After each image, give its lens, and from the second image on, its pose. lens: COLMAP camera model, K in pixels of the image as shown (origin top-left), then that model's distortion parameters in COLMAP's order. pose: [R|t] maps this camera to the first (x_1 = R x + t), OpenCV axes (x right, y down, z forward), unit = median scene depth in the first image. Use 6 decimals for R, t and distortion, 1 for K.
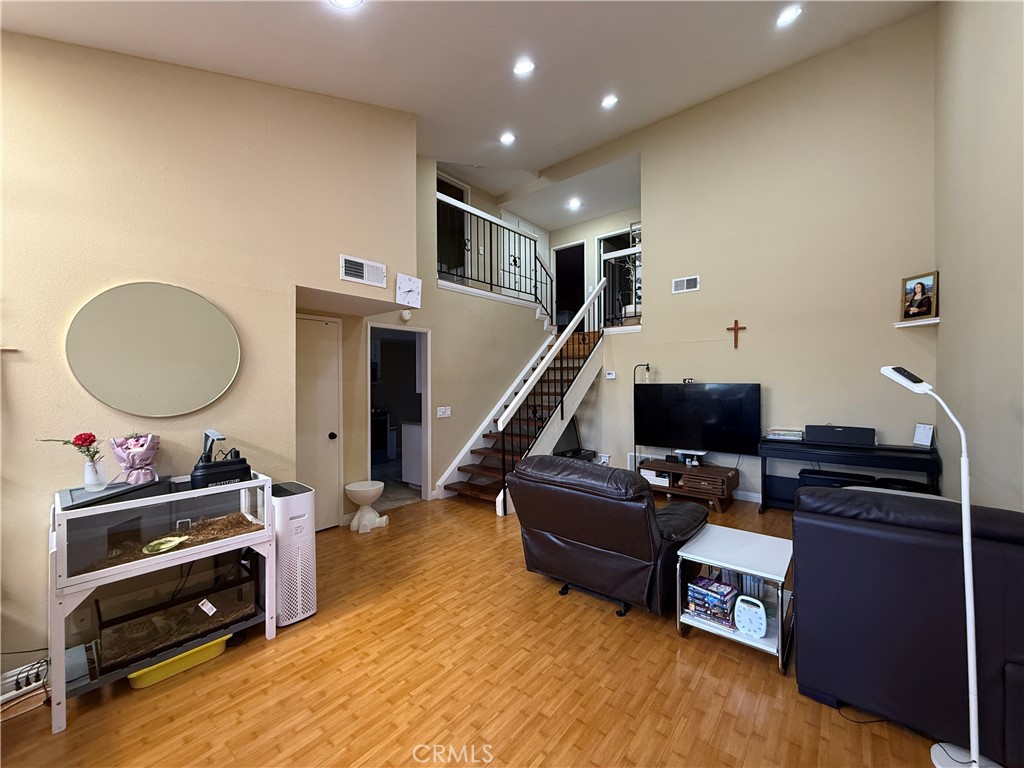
lens RADIAL K [[409.5, 0, 511.0], [0, 409.5, 381.2], [0, 0, 1]] dist [-0.001510, 0.001122]
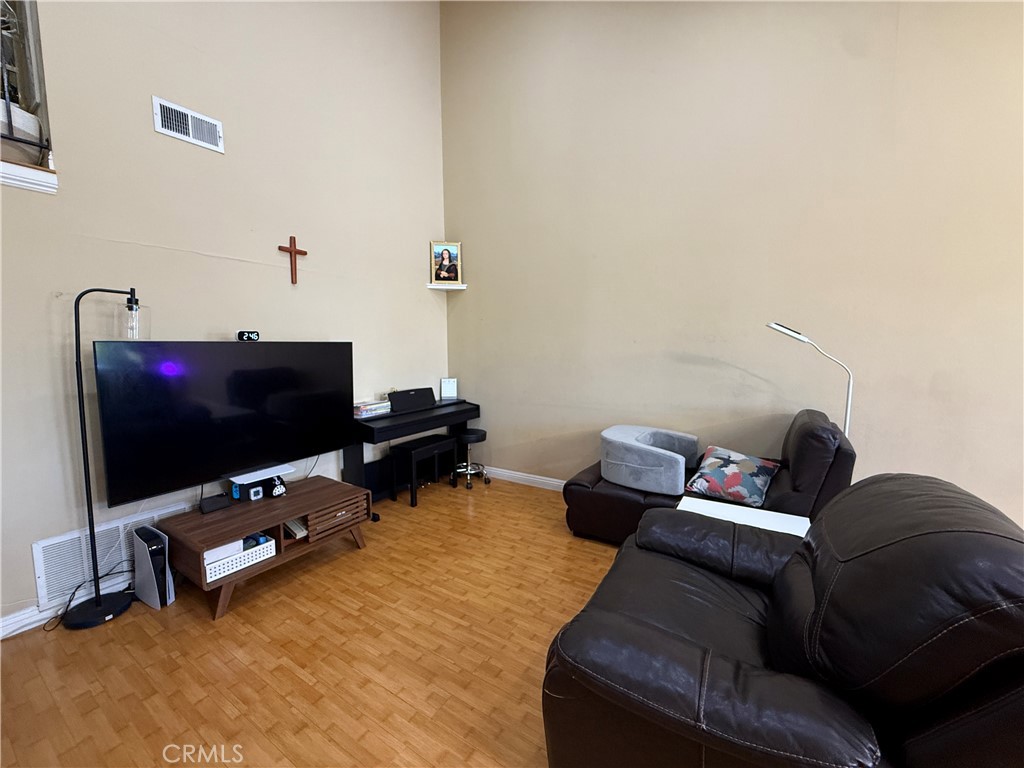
lens RADIAL K [[409.5, 0, 512.2], [0, 409.5, 384.7], [0, 0, 1]] dist [-0.001510, 0.001122]
pose [[-0.131976, -0.092603, 0.986918, -0.132629], [0.005730, 0.995539, 0.094178, 0.016328], [-0.991236, 0.018084, -0.130857, 0.937299]]
